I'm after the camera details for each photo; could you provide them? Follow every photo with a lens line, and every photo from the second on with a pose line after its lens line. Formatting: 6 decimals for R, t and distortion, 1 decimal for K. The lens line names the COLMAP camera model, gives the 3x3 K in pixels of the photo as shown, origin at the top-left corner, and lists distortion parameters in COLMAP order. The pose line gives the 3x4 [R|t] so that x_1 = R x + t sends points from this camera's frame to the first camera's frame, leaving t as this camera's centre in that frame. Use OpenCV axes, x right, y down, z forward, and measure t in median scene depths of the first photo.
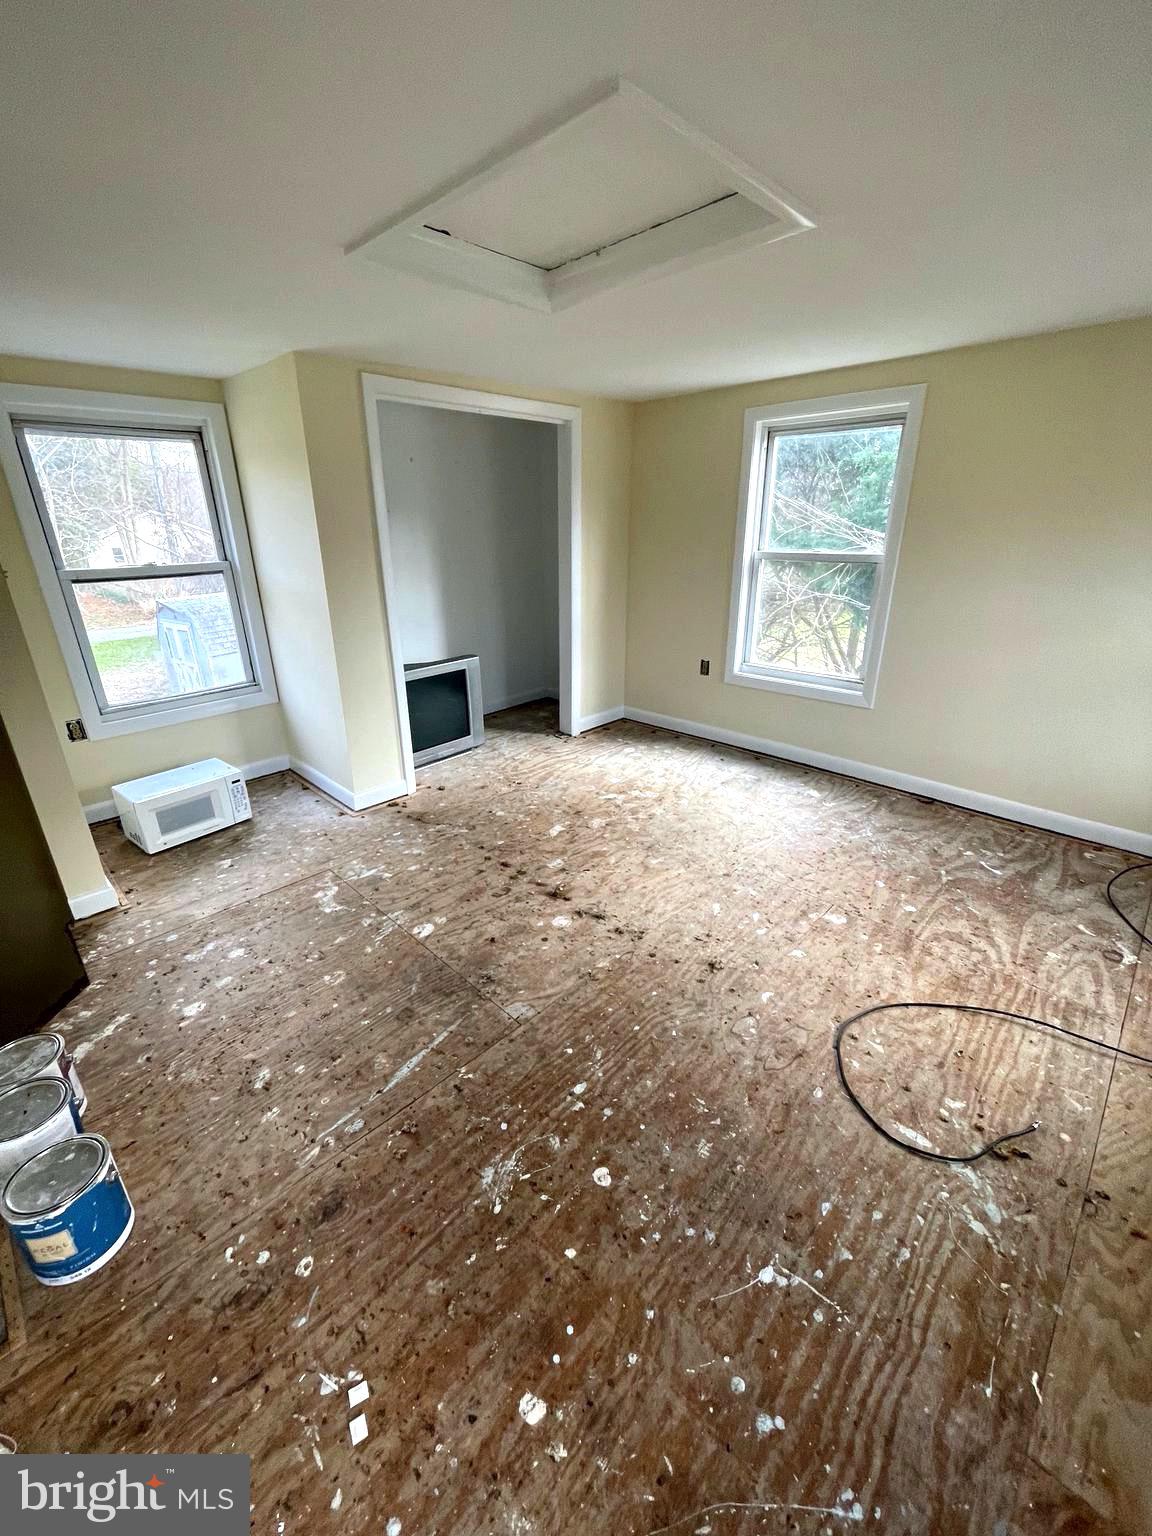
lens RADIAL K [[616.2, 0, 578.4], [0, 616.2, 765.5], [0, 0, 1]] dist [-0.004846, 0.000590]
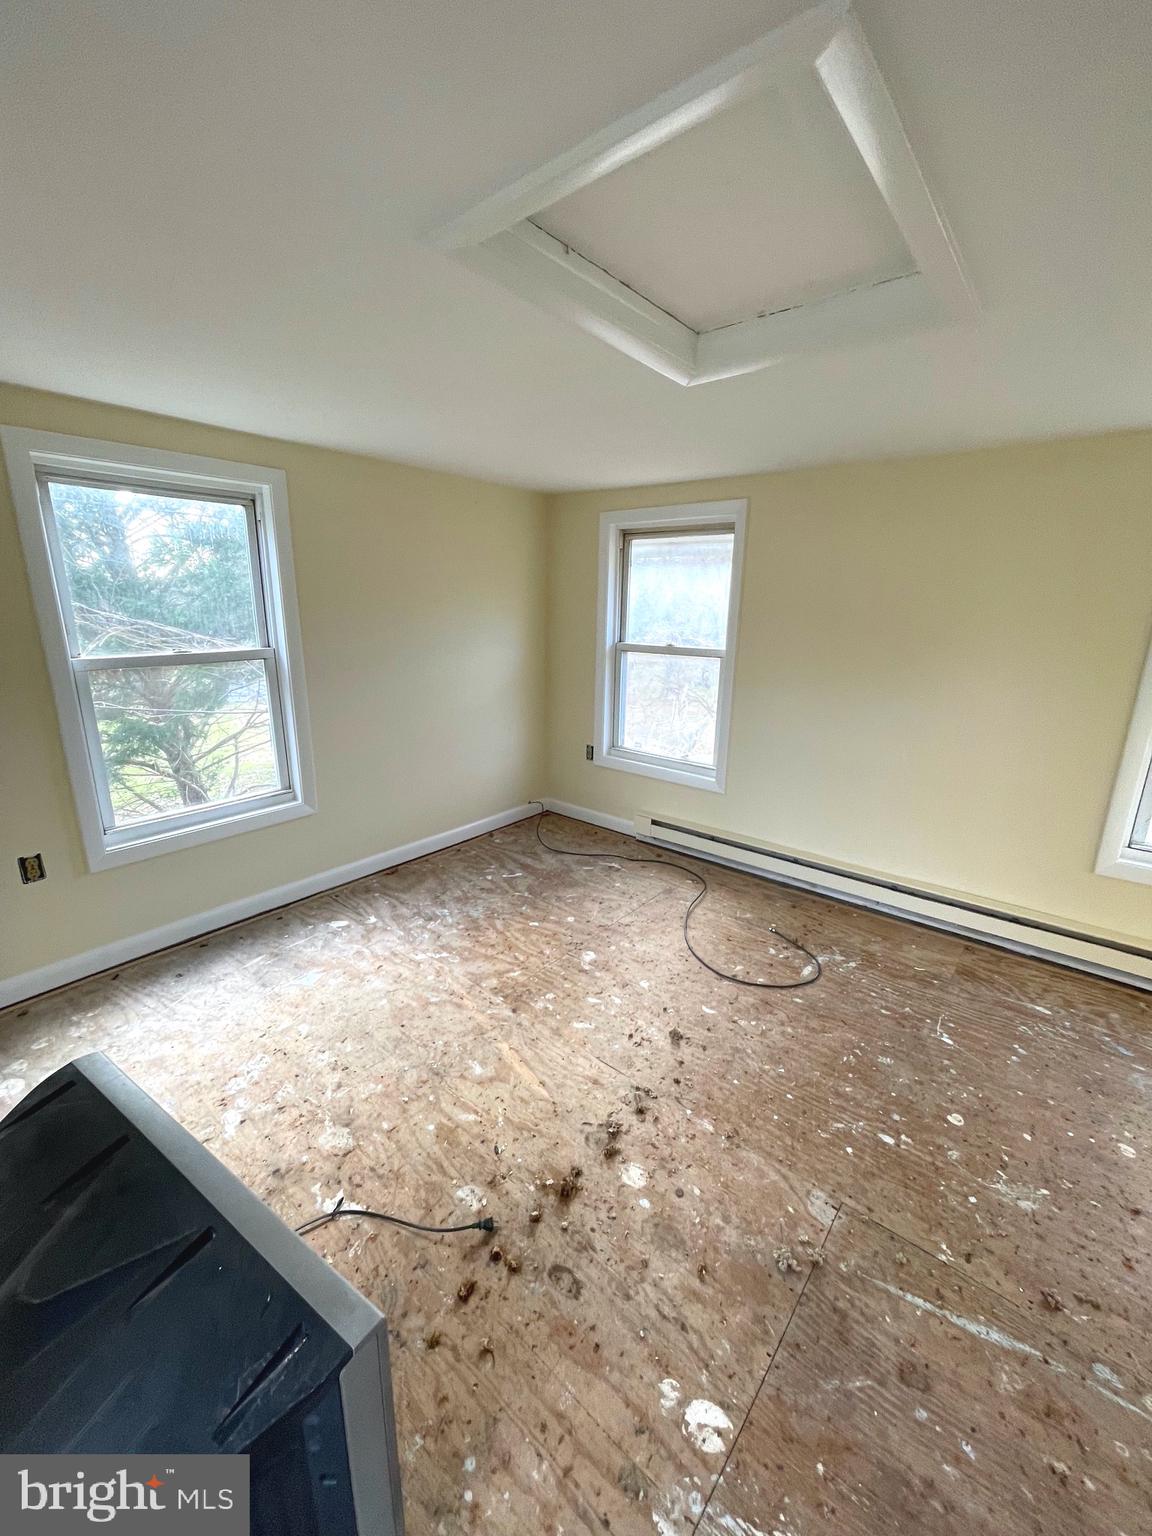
lens RADIAL K [[616.2, 0, 576.9], [0, 616.2, 765.8], [0, 0, 1]] dist [-0.004846, 0.000590]
pose [[-0.079026, -0.249038, 0.965264, -0.578015], [0.358325, 0.896480, 0.260628, -0.363393], [-0.930246, 0.366474, 0.018391, 0.887641]]
